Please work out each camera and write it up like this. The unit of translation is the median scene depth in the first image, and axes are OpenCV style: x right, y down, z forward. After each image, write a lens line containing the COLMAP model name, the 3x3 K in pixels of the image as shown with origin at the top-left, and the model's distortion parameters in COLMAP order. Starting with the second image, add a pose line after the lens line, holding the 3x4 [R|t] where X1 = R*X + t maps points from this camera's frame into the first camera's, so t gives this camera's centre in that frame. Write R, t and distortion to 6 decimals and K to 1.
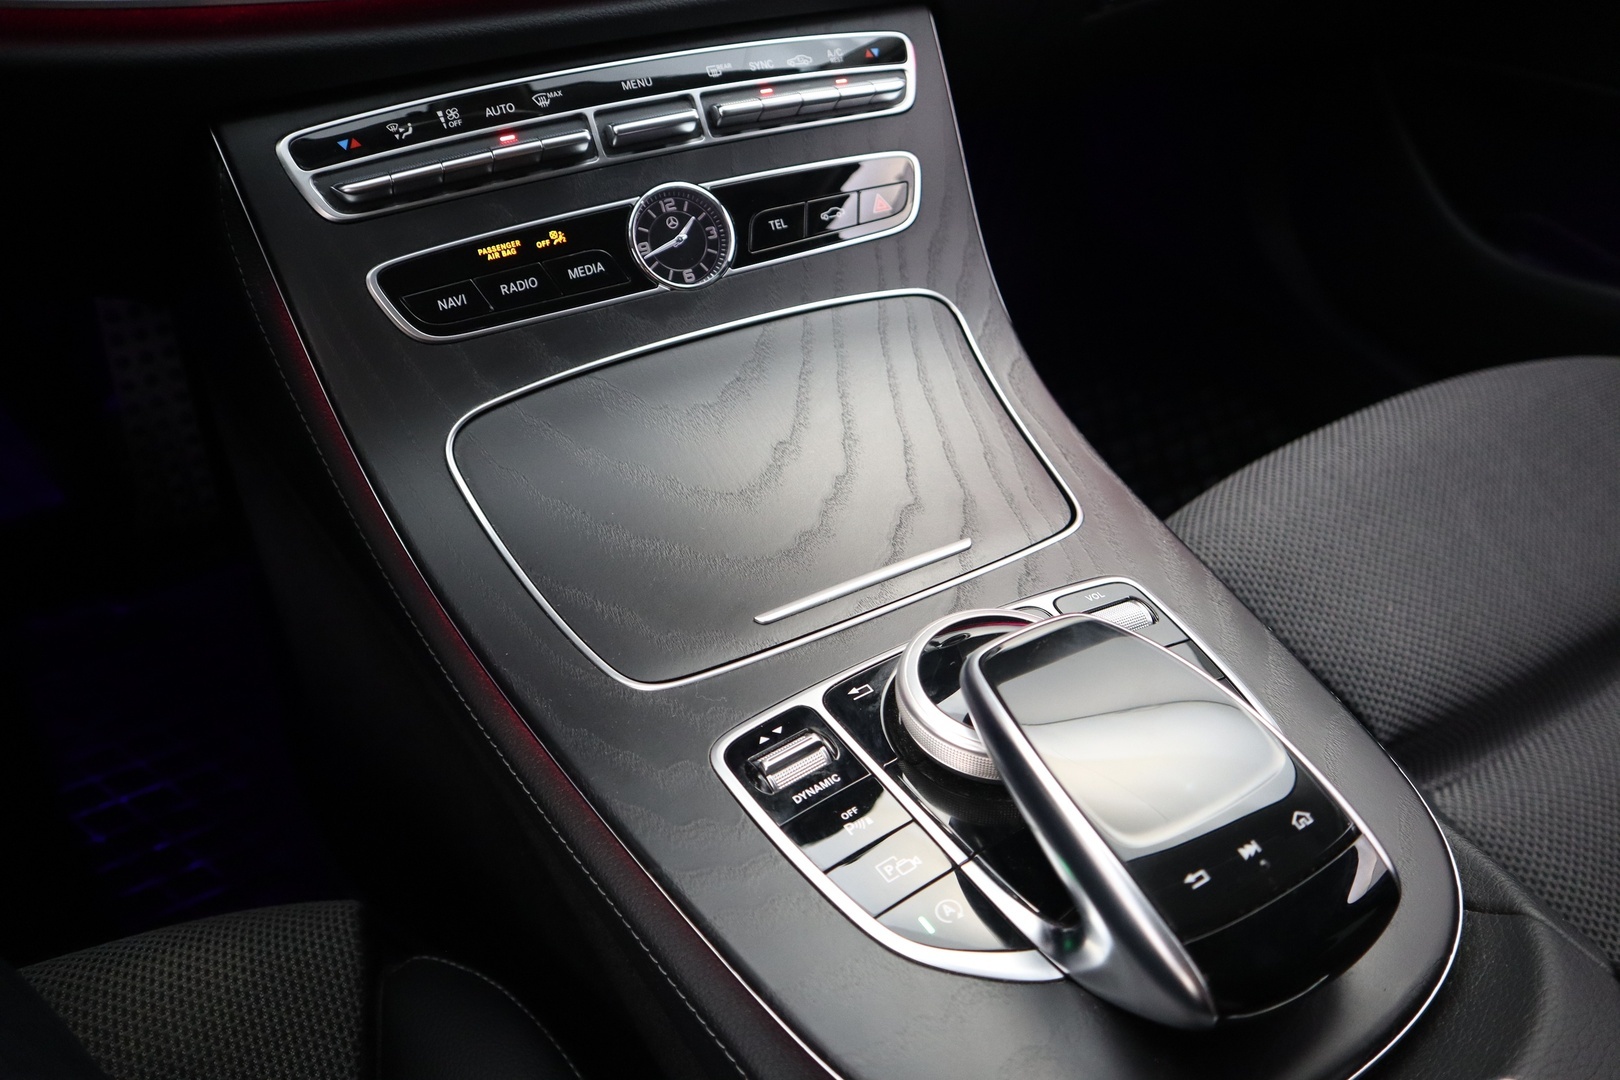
lens RADIAL K [[1123.6, 0, 811.1], [0, 1123.6, 539.4], [0, 0, 1]] dist [-0.096914, -0.002006]
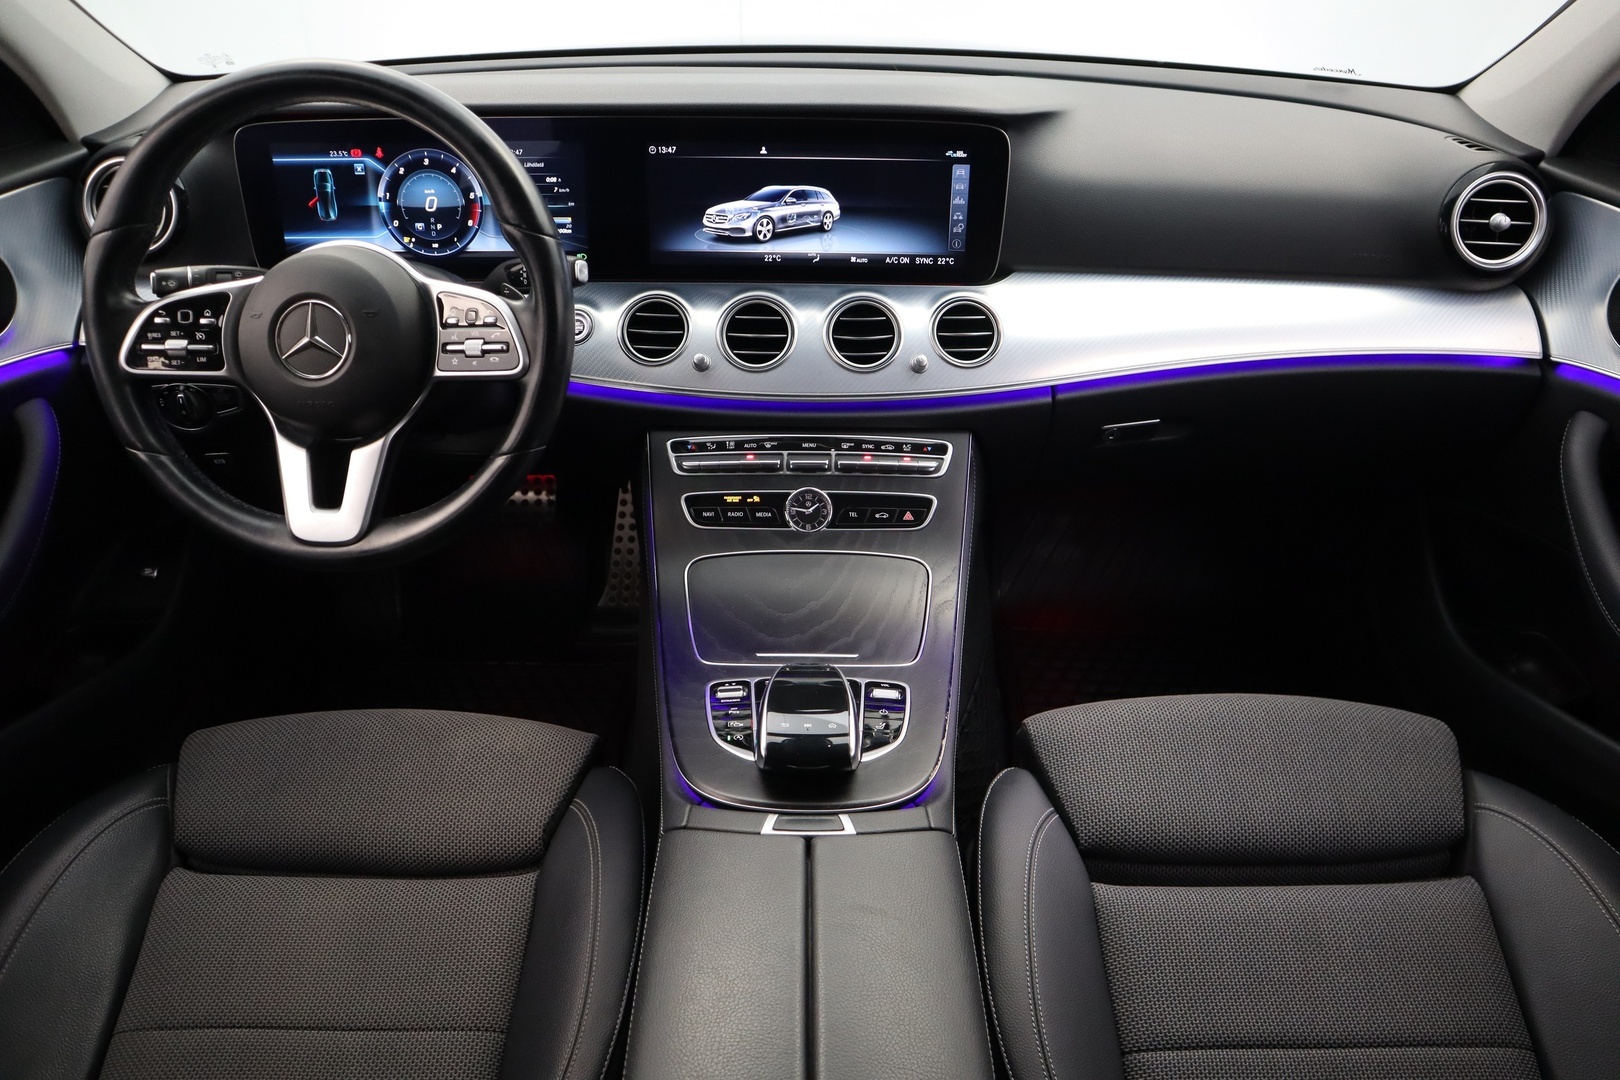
lens RADIAL K [[1123.6, 0, 809.3], [0, 1123.6, 539.7], [0, 0, 1]] dist [-0.096914, -0.002006]
pose [[0.862691, 0.203190, -0.463119, 1.021205], [-0.316829, 0.930905, -0.181756, 0.220620], [0.394189, 0.303528, 0.867460, -1.056857]]
